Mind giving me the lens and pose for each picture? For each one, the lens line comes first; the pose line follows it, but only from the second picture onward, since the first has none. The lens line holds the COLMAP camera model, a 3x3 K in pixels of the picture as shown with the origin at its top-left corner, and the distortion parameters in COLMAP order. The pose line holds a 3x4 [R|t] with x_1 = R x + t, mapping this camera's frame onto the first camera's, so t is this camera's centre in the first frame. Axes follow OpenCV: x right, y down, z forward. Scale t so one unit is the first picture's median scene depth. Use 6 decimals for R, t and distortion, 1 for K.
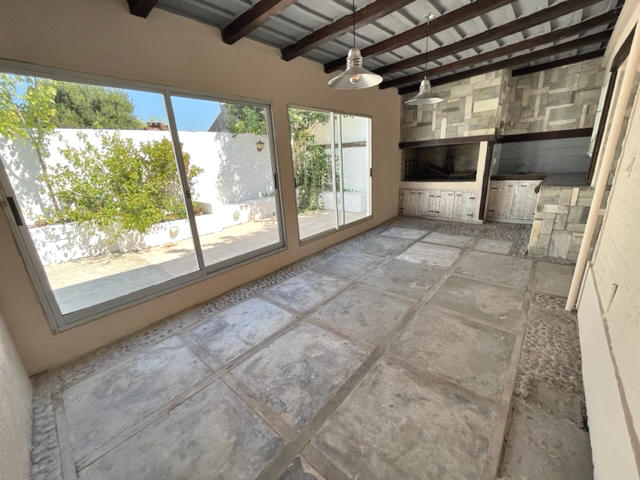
lens RADIAL K [[260.7, 0, 319.1], [0, 260.7, 239.4], [0, 0, 1]] dist [-0.000421, 0.000315]
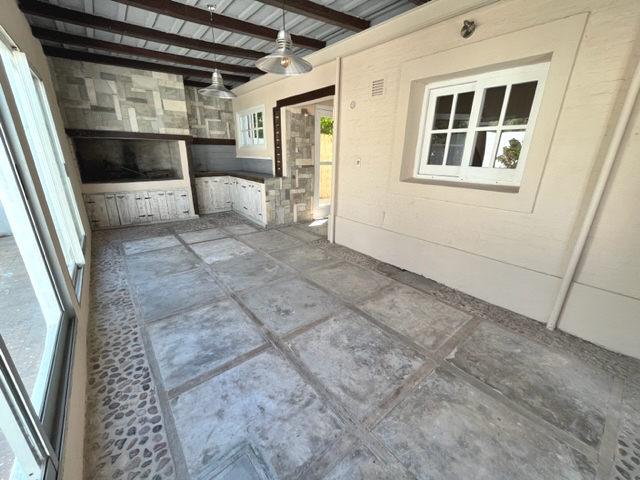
lens RADIAL K [[260.7, 0, 319.0], [0, 260.7, 239.7], [0, 0, 1]] dist [-0.000421, 0.000315]
pose [[0.158957, -0.249516, 0.955235, -0.493941], [0.264154, 0.943012, 0.202366, -0.086698], [-0.951291, 0.220161, 0.215809, 0.435397]]
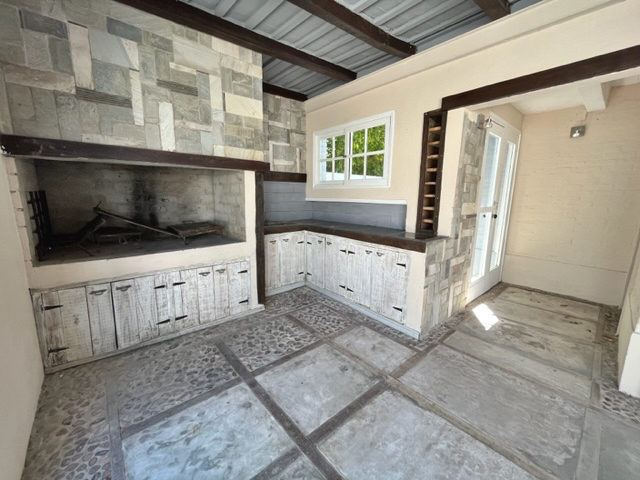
lens RADIAL K [[260.7, 0, 318.9], [0, 260.7, 239.9], [0, 0, 1]] dist [-0.000421, 0.000315]
pose [[0.125274, -0.108507, 0.986171, 0.112846], [0.271656, 0.959765, 0.071093, -0.304460], [-0.954206, 0.258993, 0.149711, 1.054691]]
